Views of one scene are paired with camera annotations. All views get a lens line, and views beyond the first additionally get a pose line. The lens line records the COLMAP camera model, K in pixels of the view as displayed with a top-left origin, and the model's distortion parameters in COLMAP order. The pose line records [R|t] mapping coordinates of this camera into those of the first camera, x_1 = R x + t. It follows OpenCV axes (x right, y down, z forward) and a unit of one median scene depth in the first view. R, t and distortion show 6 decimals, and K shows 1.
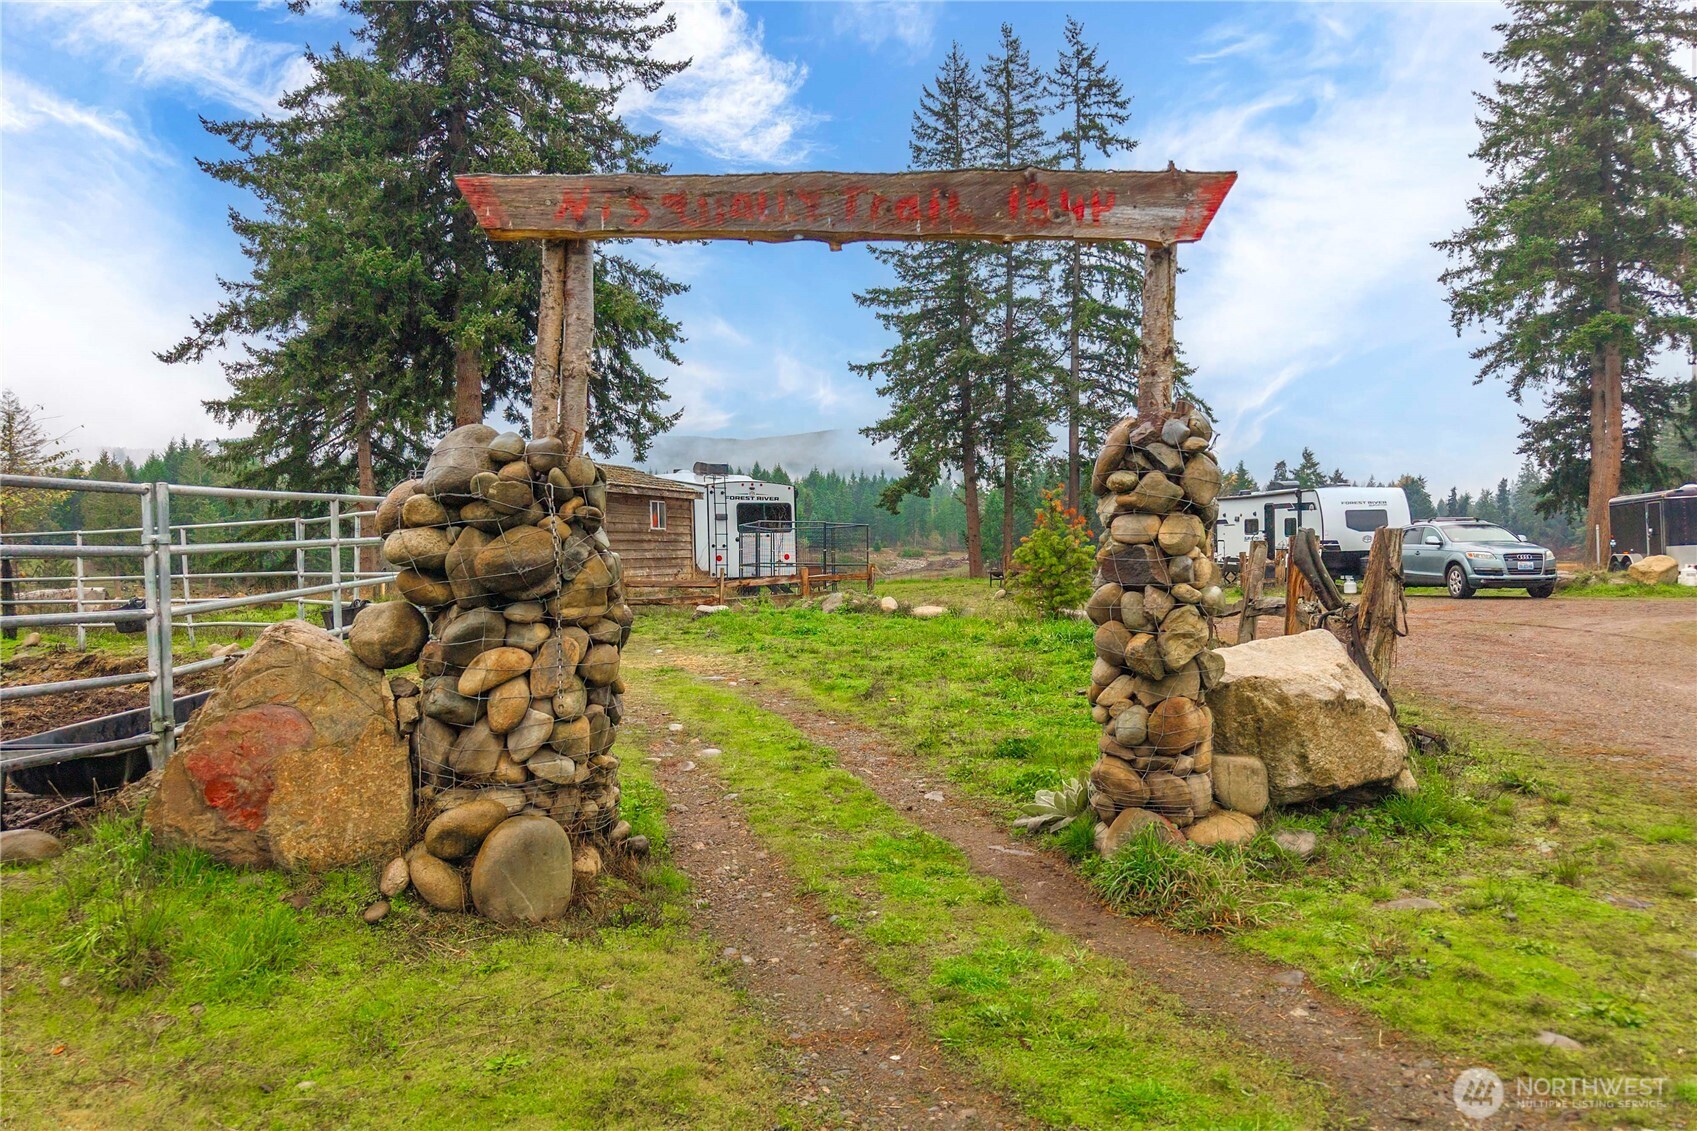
lens RADIAL K [[1157.1, 0, 855.8], [0, 1157.1, 569.7], [0, 0, 1]] dist [0.029673, -0.032702]
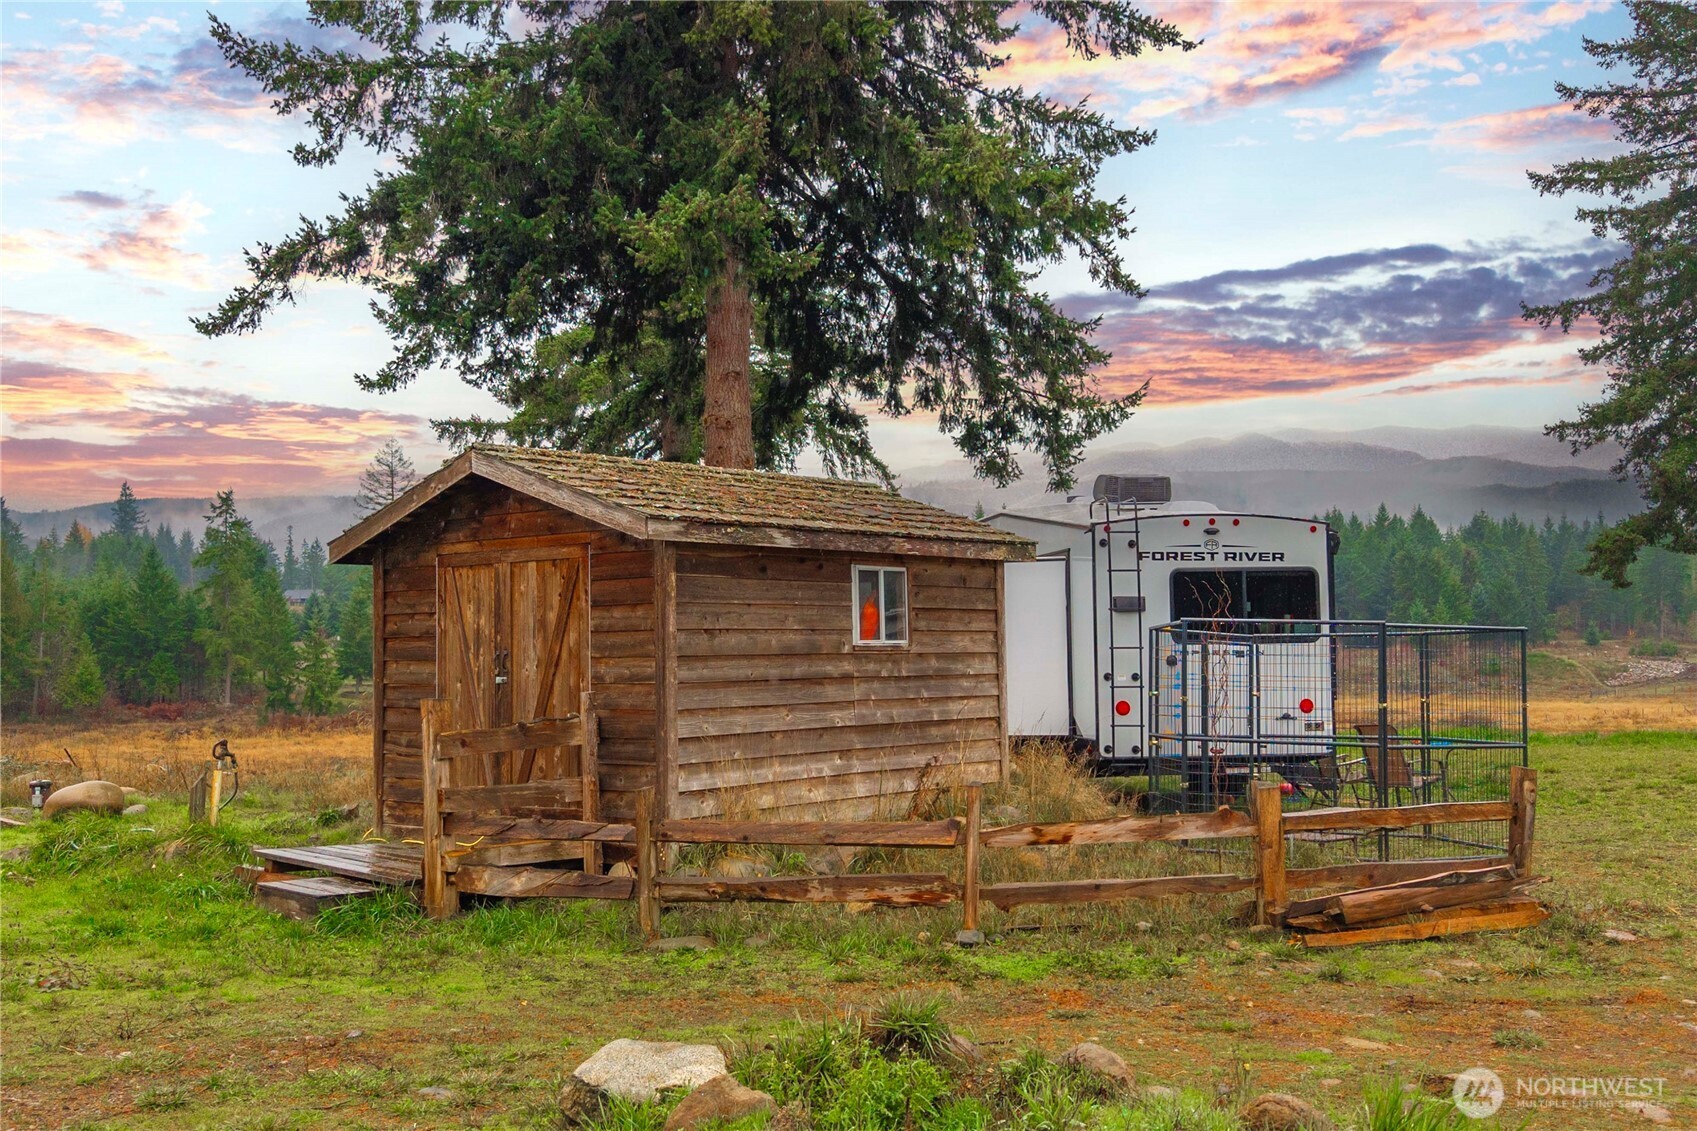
lens RADIAL K [[1725.1, 0, 842.6], [0, 1725.1, 574.5], [0, 0, 1]] dist [0.107460, -0.211862]
pose [[0.926093, -0.010874, -0.377138, 0.014252], [-0.009992, 0.998527, -0.053327, -0.018874], [0.377162, 0.053154, 0.924621, 0.336846]]
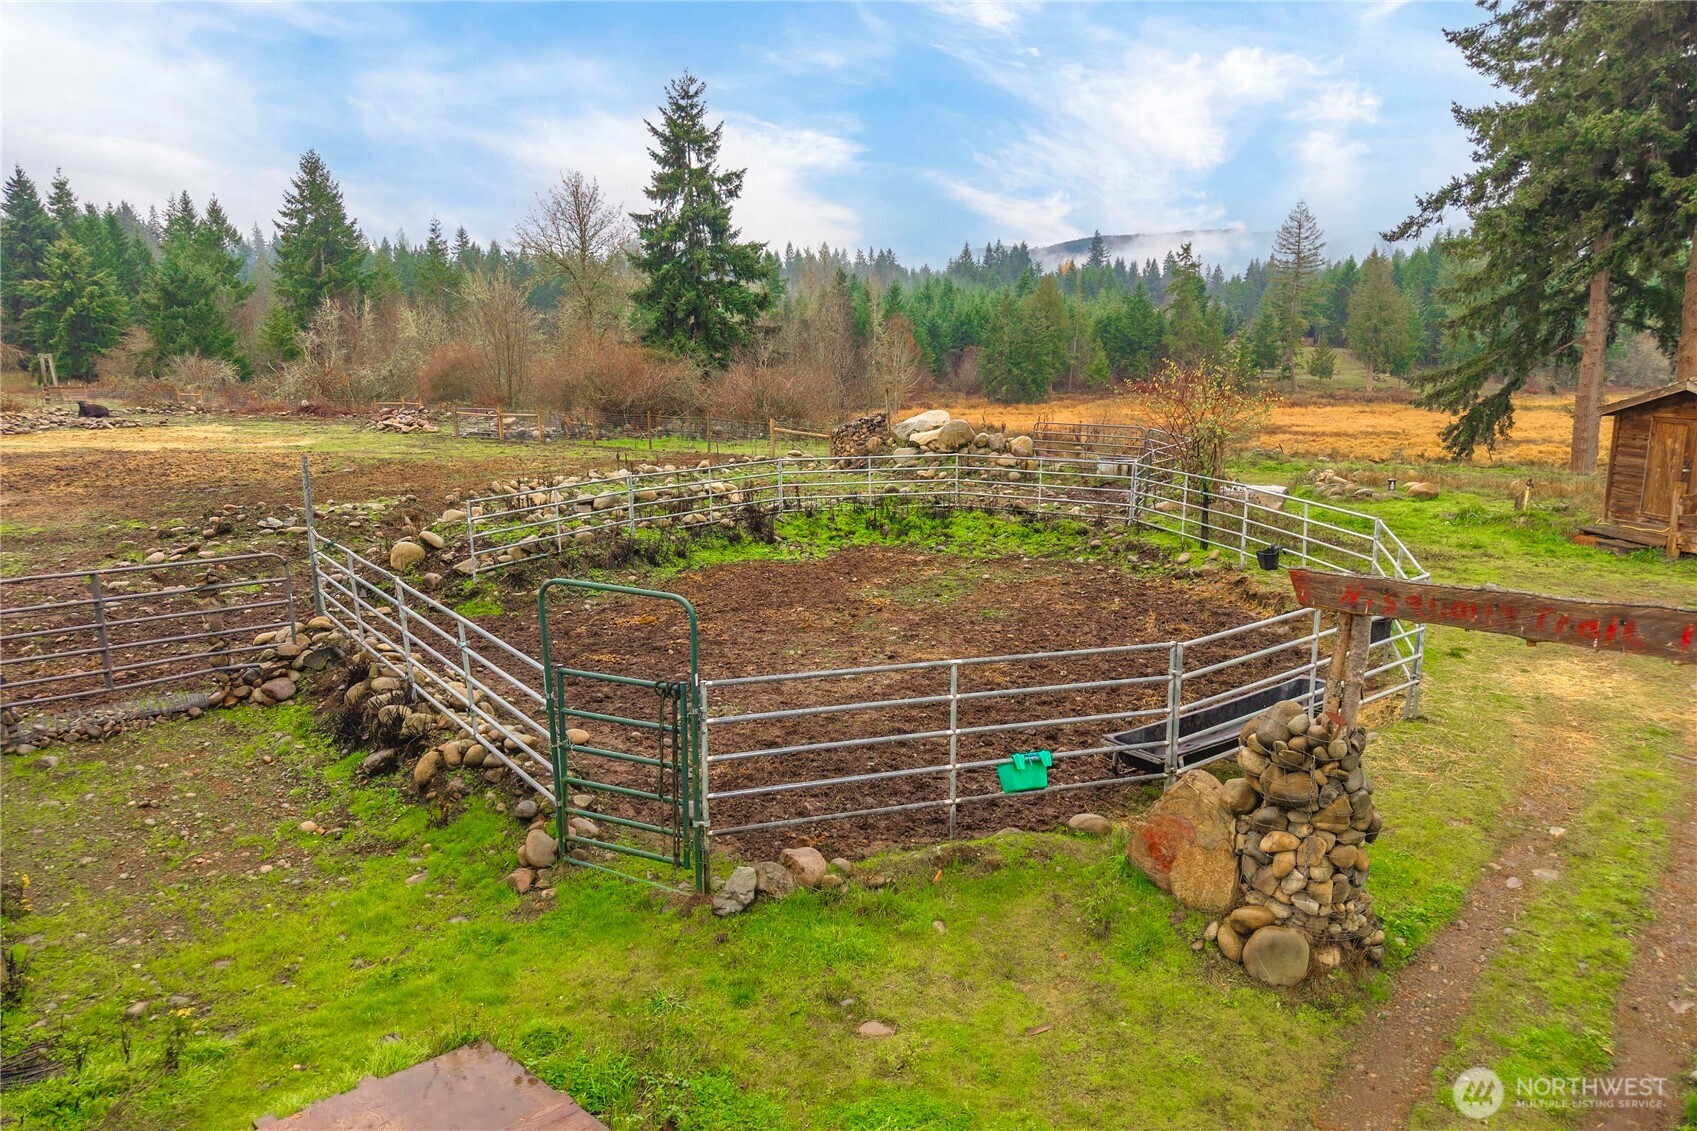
lens RADIAL K [[1129.4, 0, 854.7], [0, 1129.4, 574.6], [0, 0, 1]] dist [0.027621, -0.033100]
pose [[0.550264, 0.180358, -0.815279, 0.072209], [-0.025552, 0.979573, 0.199457, -0.068841], [0.834599, -0.088922, 0.543633, -0.049547]]
